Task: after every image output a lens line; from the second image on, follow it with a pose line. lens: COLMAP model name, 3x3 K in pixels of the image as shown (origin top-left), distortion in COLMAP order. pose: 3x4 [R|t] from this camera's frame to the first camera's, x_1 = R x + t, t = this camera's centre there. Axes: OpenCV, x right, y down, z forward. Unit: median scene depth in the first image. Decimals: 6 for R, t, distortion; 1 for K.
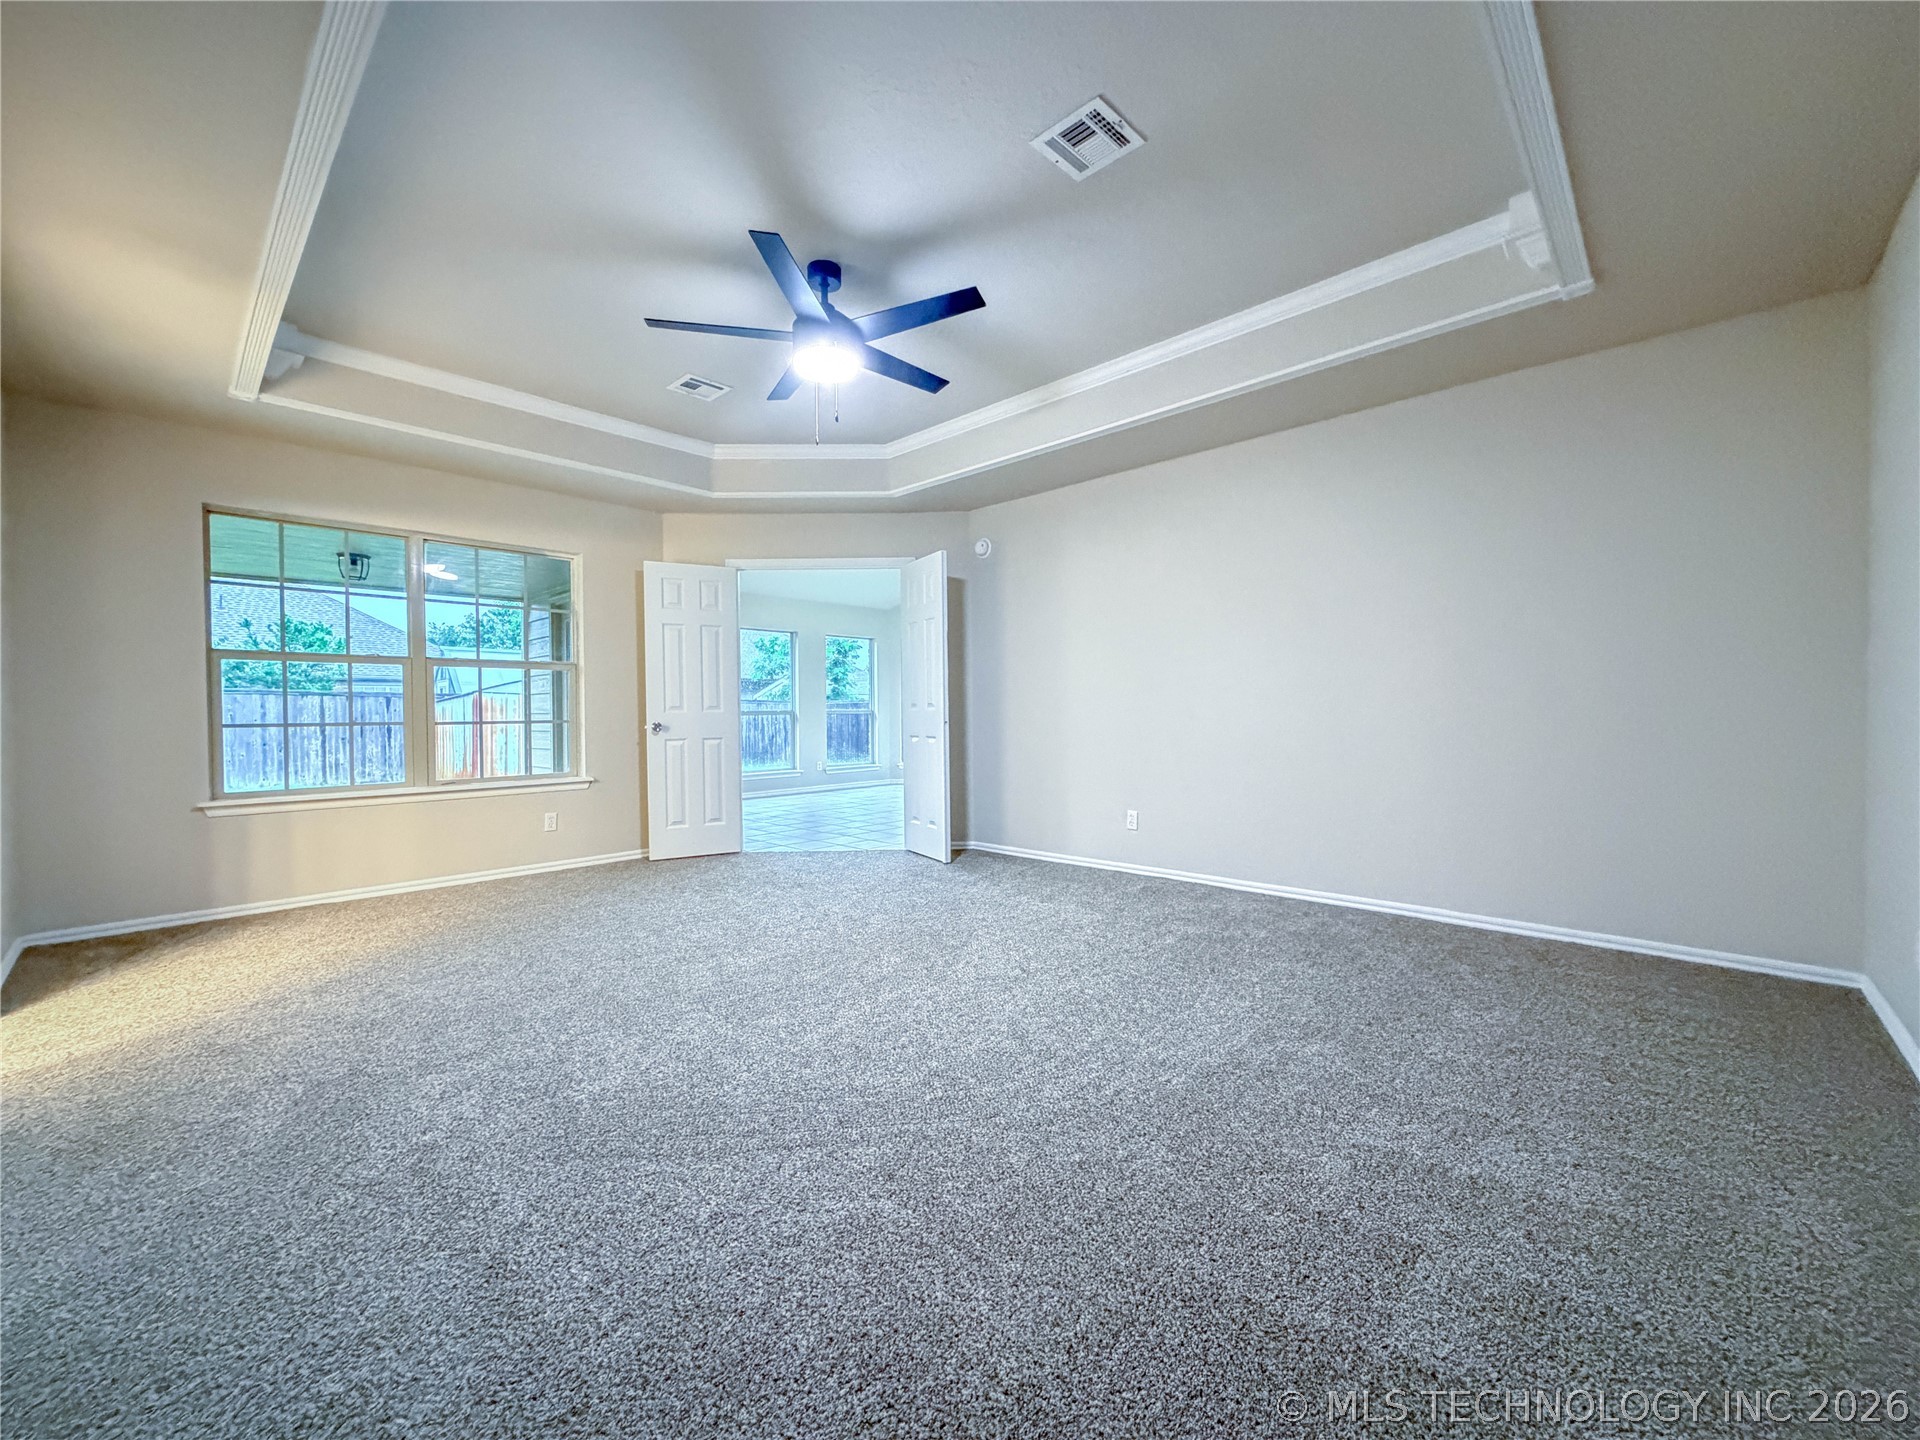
lens RADIAL K [[767.6, 0, 960.7], [0, 767.6, 722.3], [0, 0, 1]] dist [-0.000105, -0.000426]
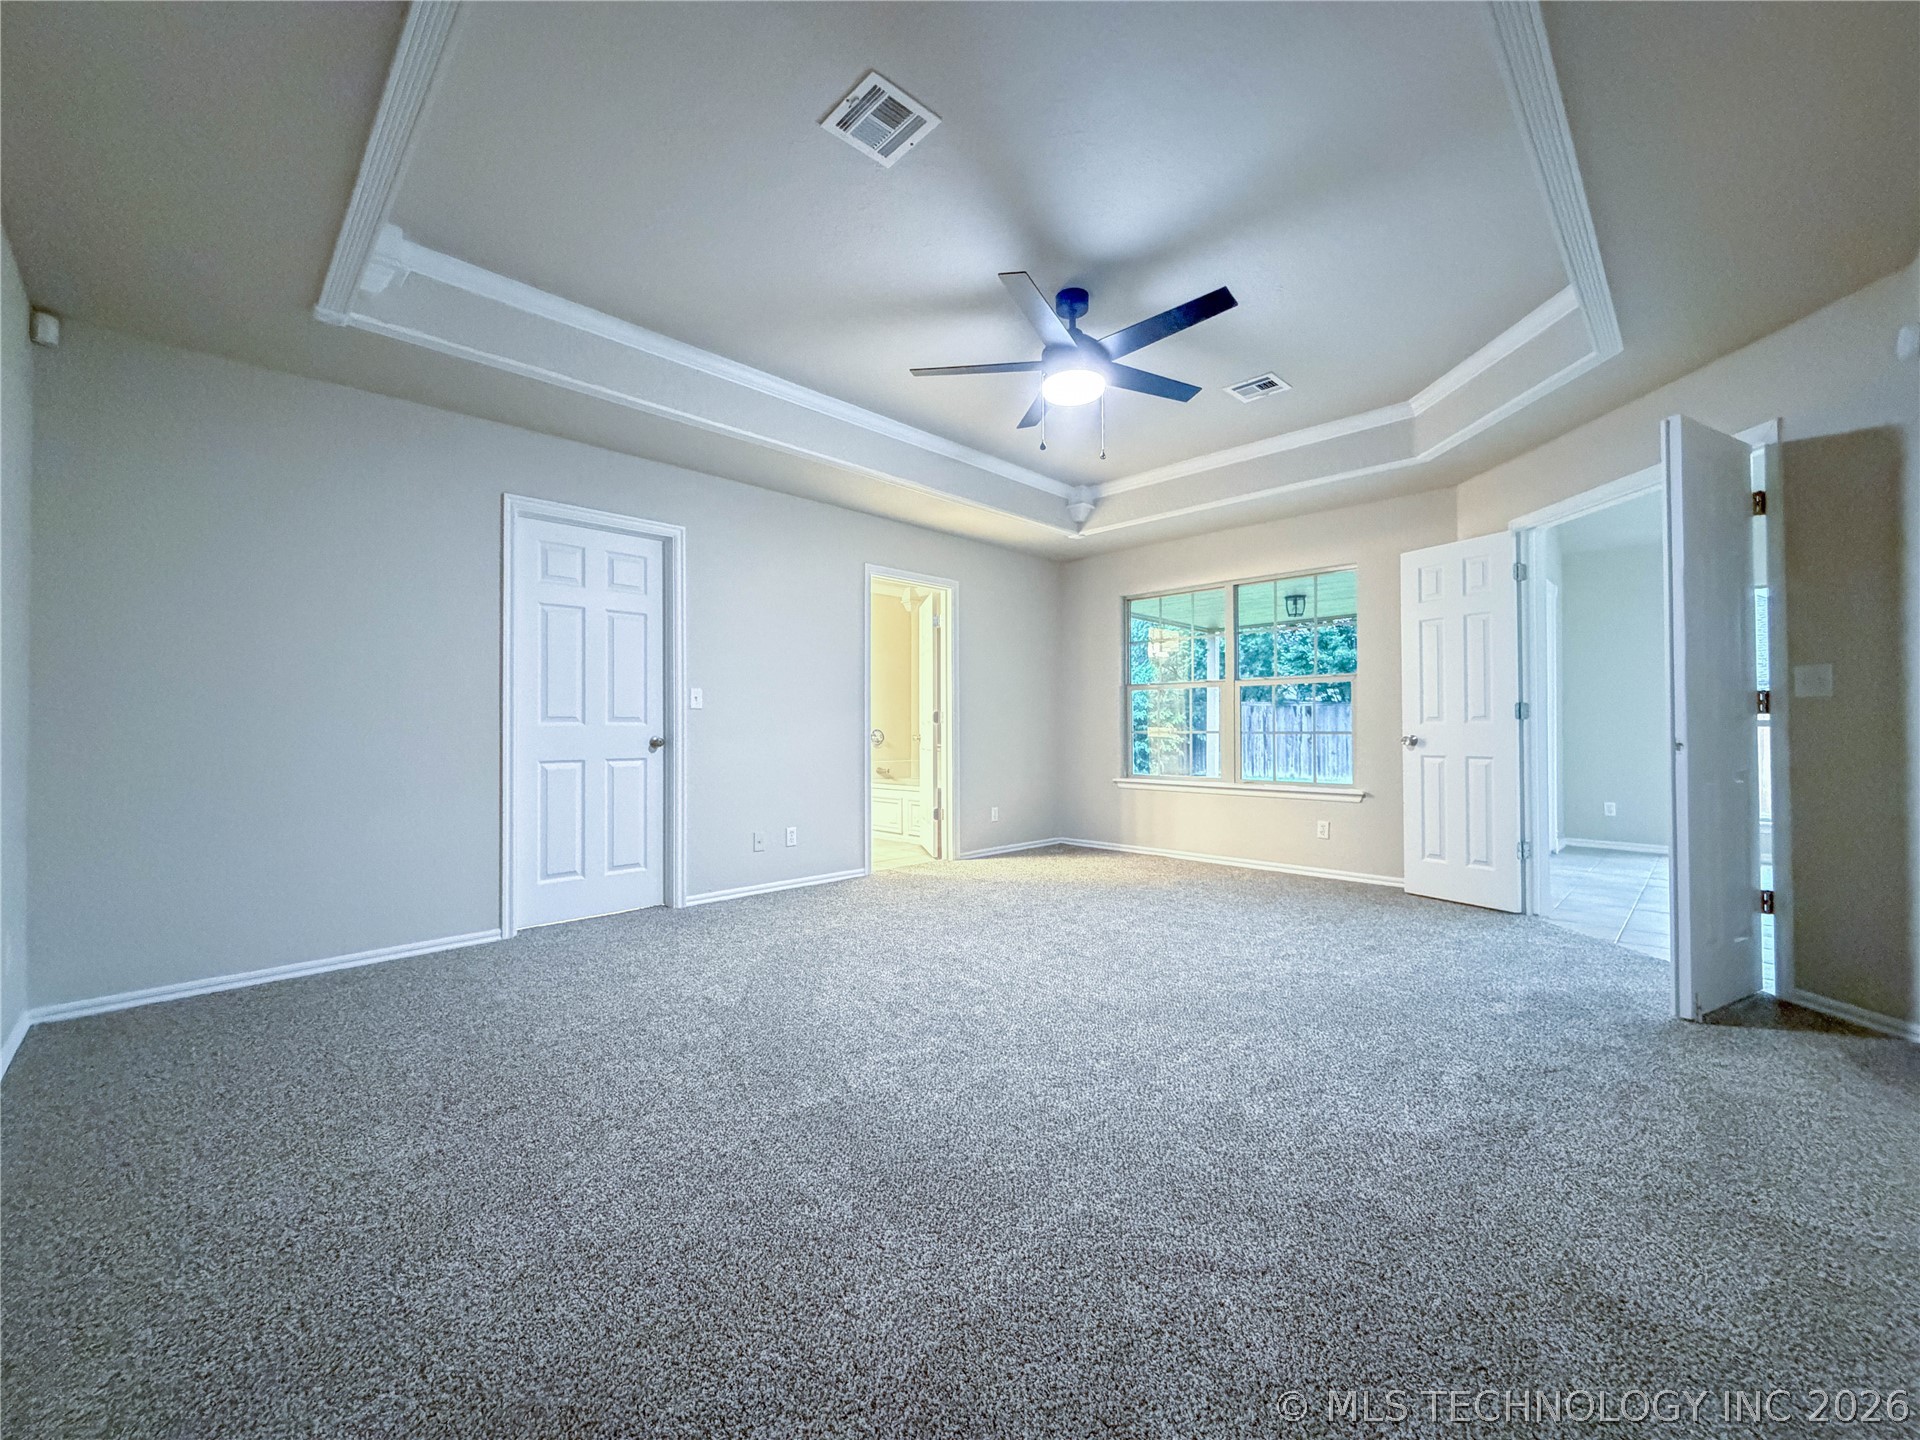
lens RADIAL K [[767.6, 0, 960.1], [0, 767.6, 720.0], [0, 0, 1]] dist [-0.000105, -0.000426]
pose [[-0.026759, -0.002605, -0.999639, 0.484112], [-0.011127, 0.999935, -0.002308, -0.009673], [0.999580, 0.011061, -0.026787, 0.506904]]
